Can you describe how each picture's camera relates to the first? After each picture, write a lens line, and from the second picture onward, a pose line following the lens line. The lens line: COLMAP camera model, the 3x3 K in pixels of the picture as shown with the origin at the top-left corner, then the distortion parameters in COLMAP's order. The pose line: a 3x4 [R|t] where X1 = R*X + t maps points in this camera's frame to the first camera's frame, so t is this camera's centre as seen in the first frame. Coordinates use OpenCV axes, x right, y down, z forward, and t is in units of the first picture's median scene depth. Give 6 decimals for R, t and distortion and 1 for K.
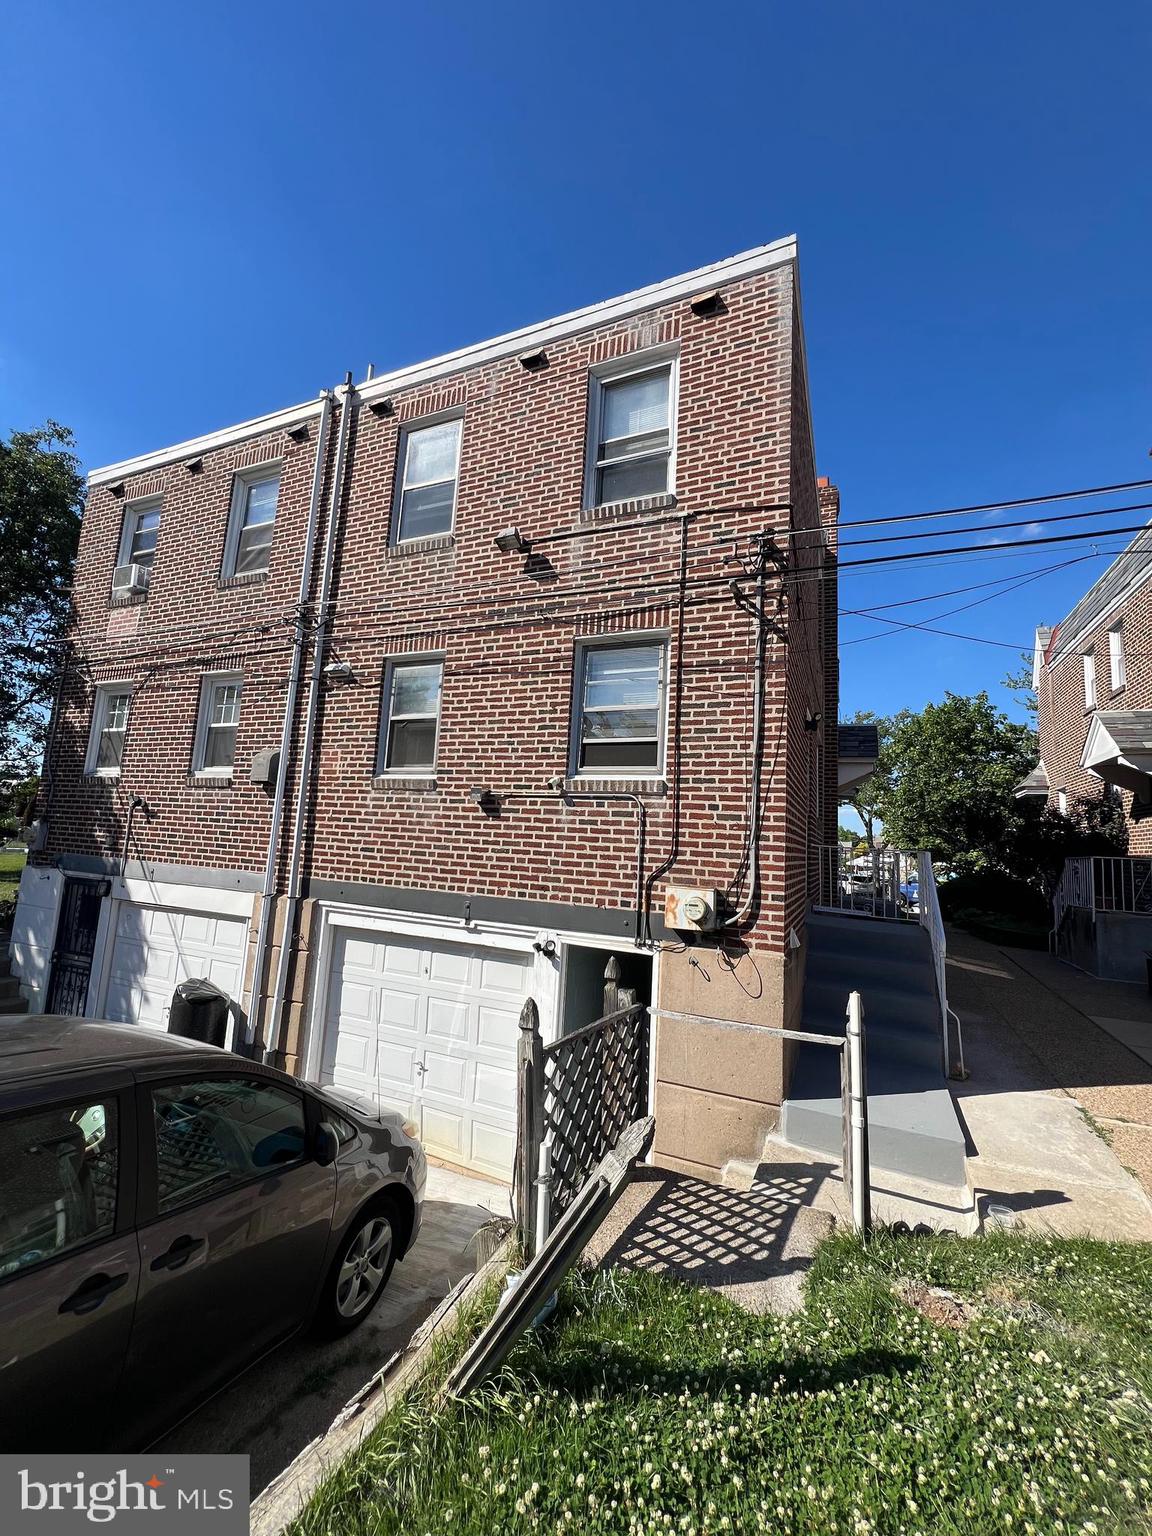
lens RADIAL K [[617.6, 0, 574.0], [0, 617.6, 765.7], [0, 0, 1]] dist [0.000461, 0.000290]
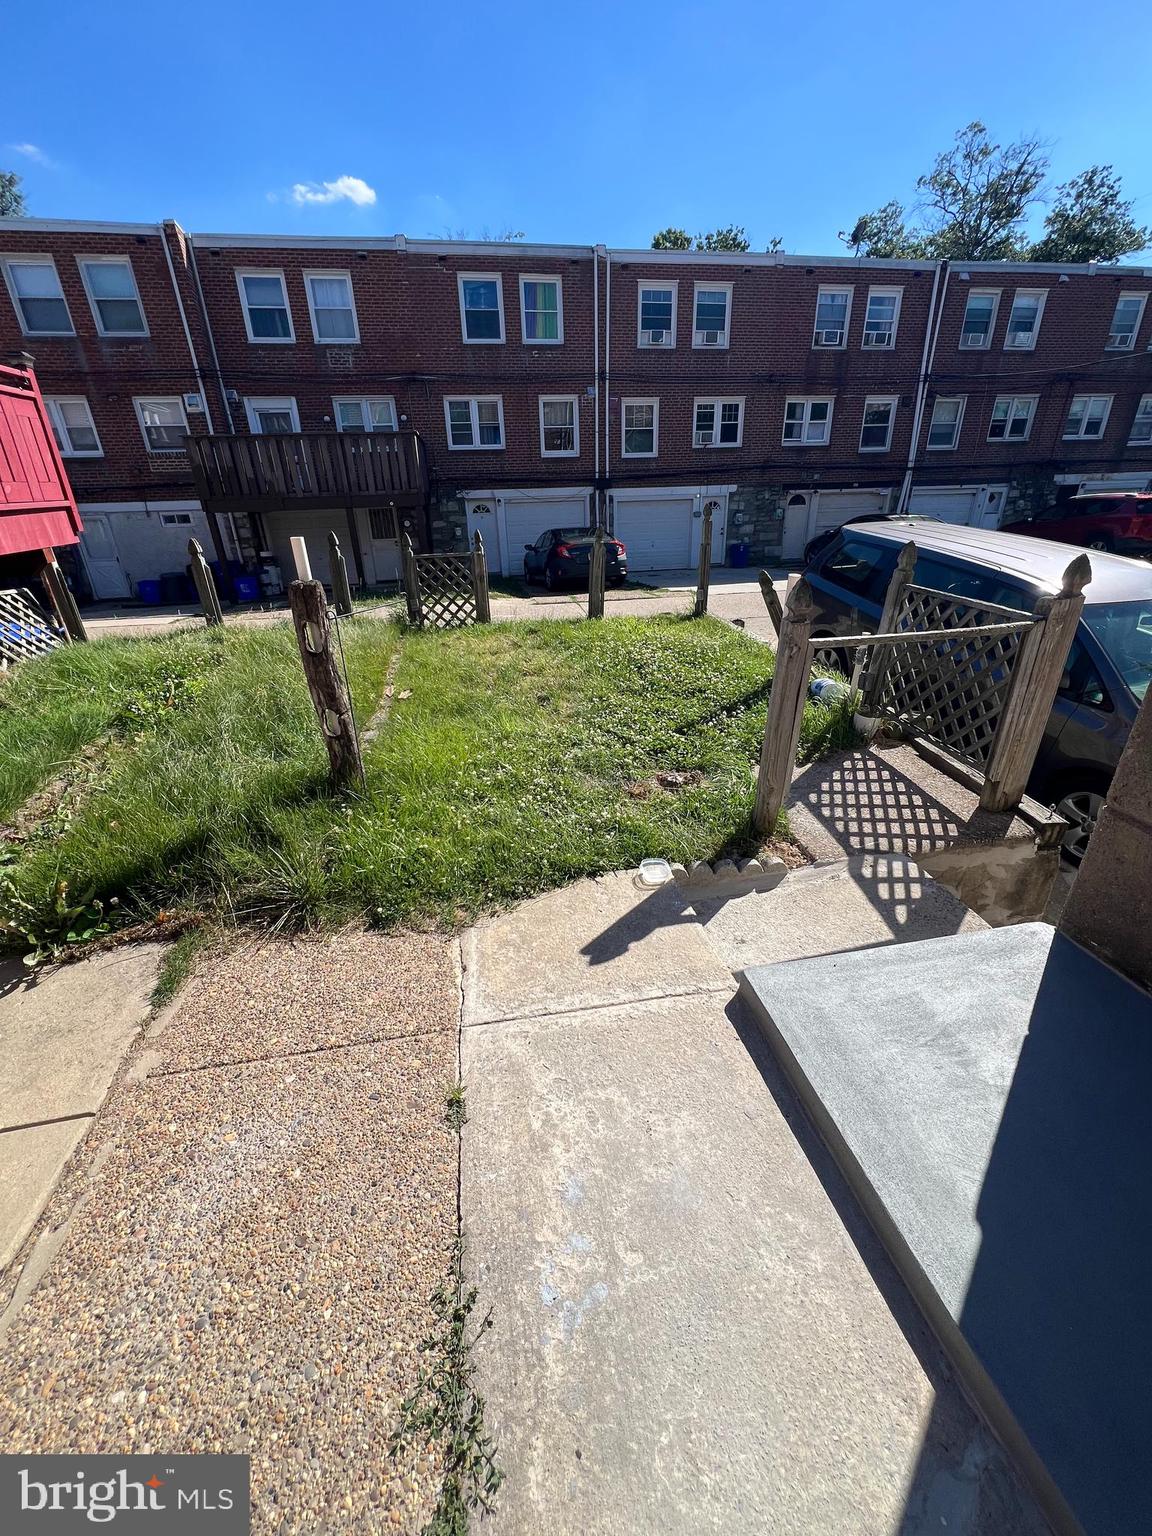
lens RADIAL K [[617.6, 0, 579.8], [0, 617.6, 766.7], [0, 0, 1]] dist [0.000461, 0.000290]
pose [[-0.818231, 0.206117, -0.536669, 0.706201], [0.046955, 0.954359, 0.294948, 0.222762], [0.572969, 0.216136, -0.790564, 0.930925]]
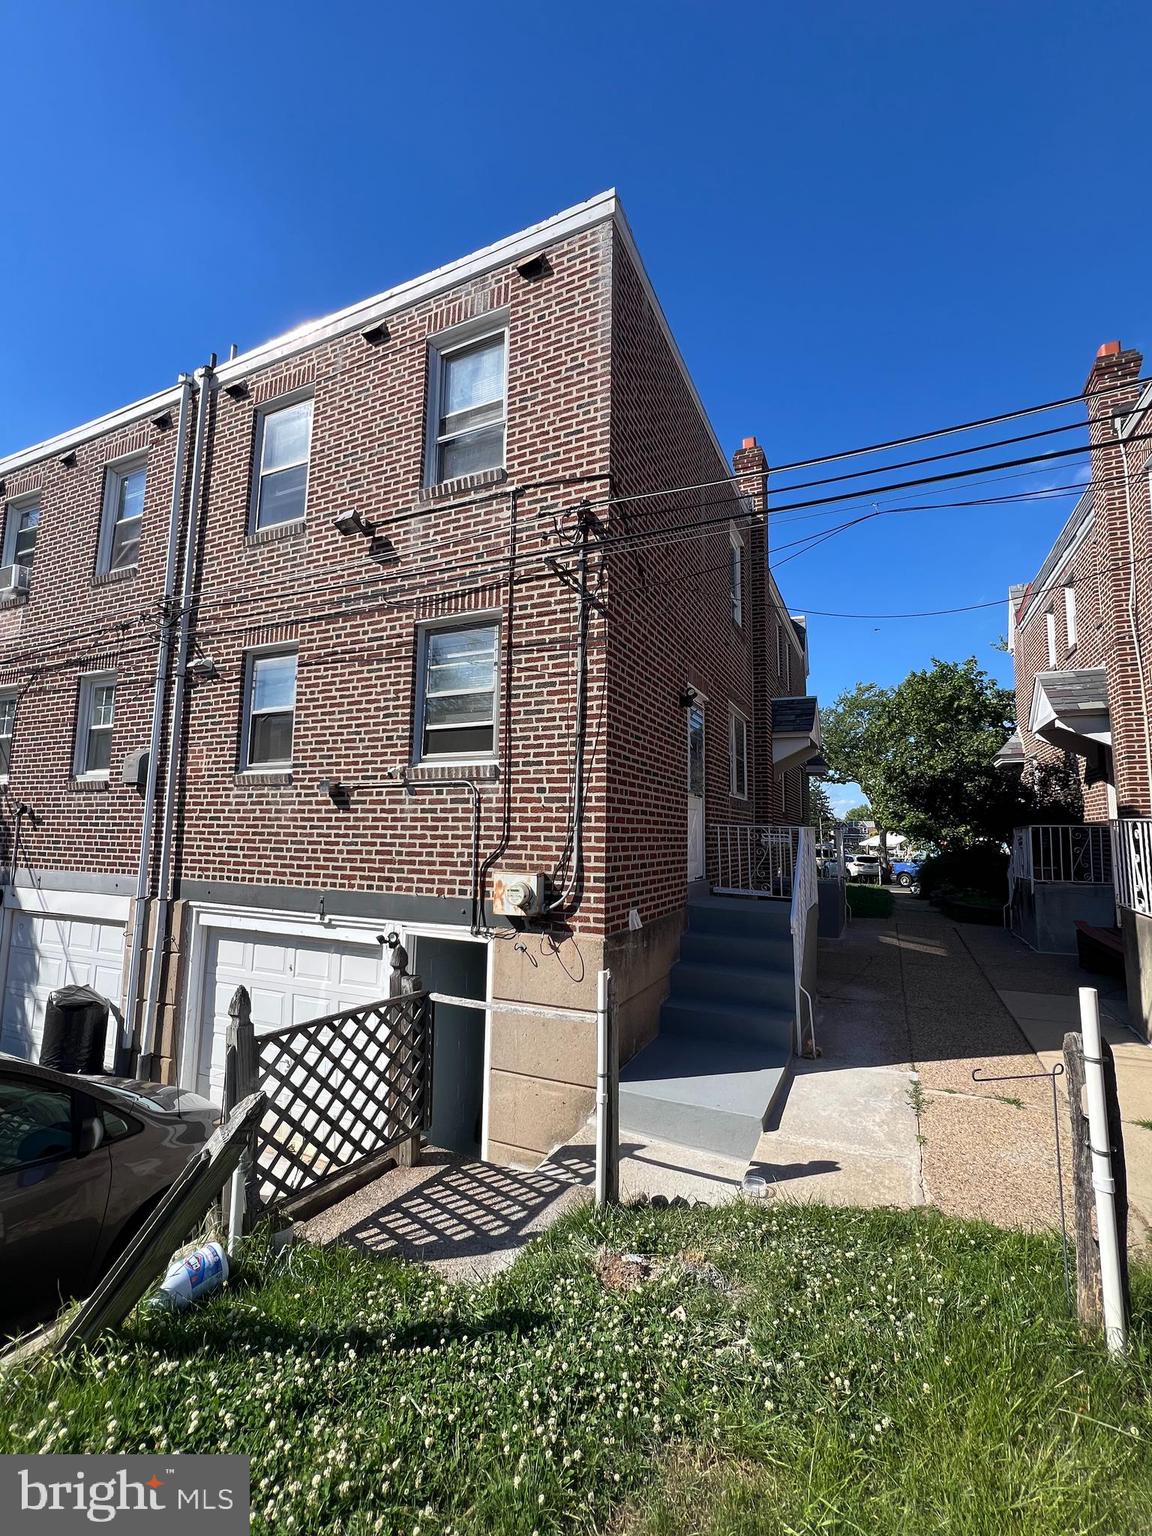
lens RADIAL K [[651.7, 0, 574.9], [0, 651.7, 766.2], [0, 0, 1]] dist [0.001429, 0.000093]
pose [[0.998994, -0.041669, -0.016544, 0.271558], [0.041995, 0.998920, 0.019880, 0.010202], [0.015698, -0.020555, 0.999665, -0.027074]]
